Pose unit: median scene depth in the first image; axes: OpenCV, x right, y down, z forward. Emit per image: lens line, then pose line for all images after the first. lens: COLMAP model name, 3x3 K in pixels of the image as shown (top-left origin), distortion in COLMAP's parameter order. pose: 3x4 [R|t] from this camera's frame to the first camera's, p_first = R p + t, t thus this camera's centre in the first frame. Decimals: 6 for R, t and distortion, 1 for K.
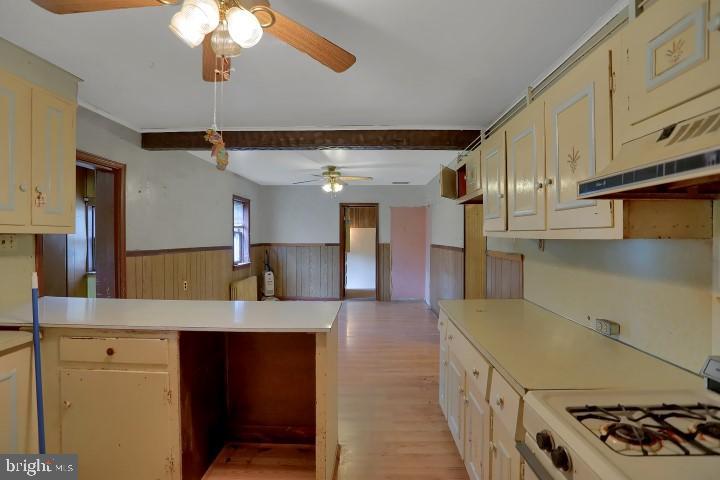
lens RADIAL K [[354.3, 0, 356.6], [0, 354.3, 237.0], [0, 0, 1]] dist [-0.072930, 0.032431]
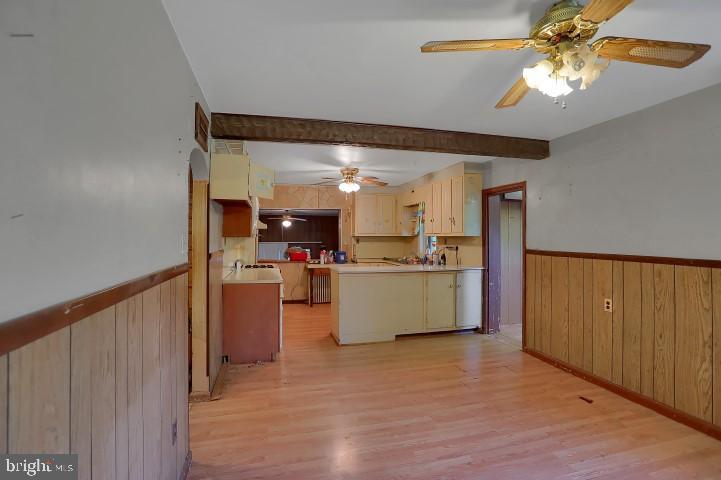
lens RADIAL K [[354.0, 0, 359.9], [0, 354.0, 232.4], [0, 0, 1]] dist [-0.072985, 0.029549]
pose [[-0.955708, -0.003699, -0.294295, 0.169972], [-0.001018, 0.999957, -0.009262, -0.004906], [0.294316, -0.008552, -0.955670, 1.191141]]
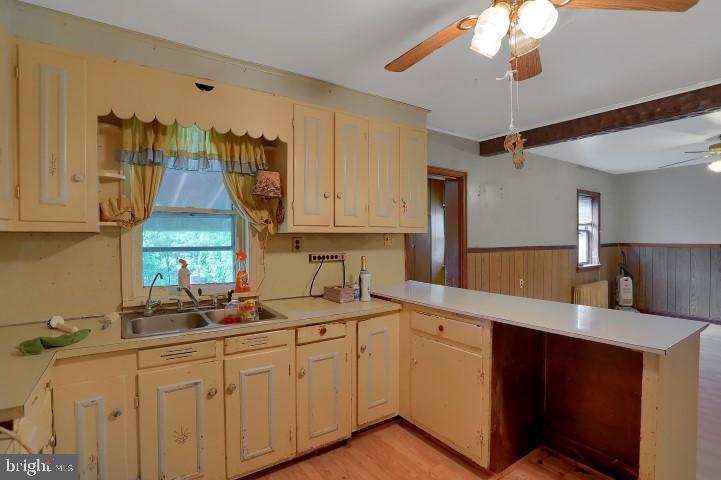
lens RADIAL K [[357.3, 0, 359.5], [0, 357.3, 244.2], [0, 0, 1]] dist [-0.072317, 0.030565]
pose [[0.600610, 0.015244, -0.799397, 0.035416], [0.002820, 0.999772, 0.021183, 0.001565], [0.799537, -0.014977, 0.600430, 0.001653]]
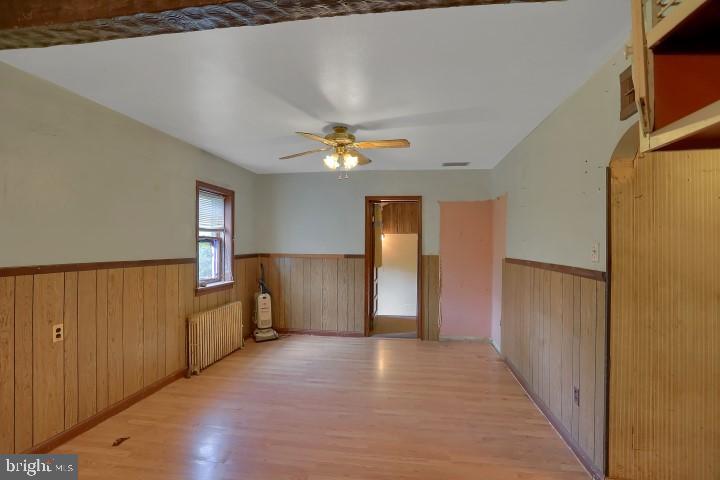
lens RADIAL K [[361.4, 0, 357.1], [0, 361.4, 239.5], [0, 0, 1]] dist [-0.078620, 0.039153]
pose [[0.992578, 0.004102, -0.121542, 0.030833], [-0.005929, 0.999875, -0.014677, -0.001545], [0.121467, 0.015289, 0.992478, 0.397493]]
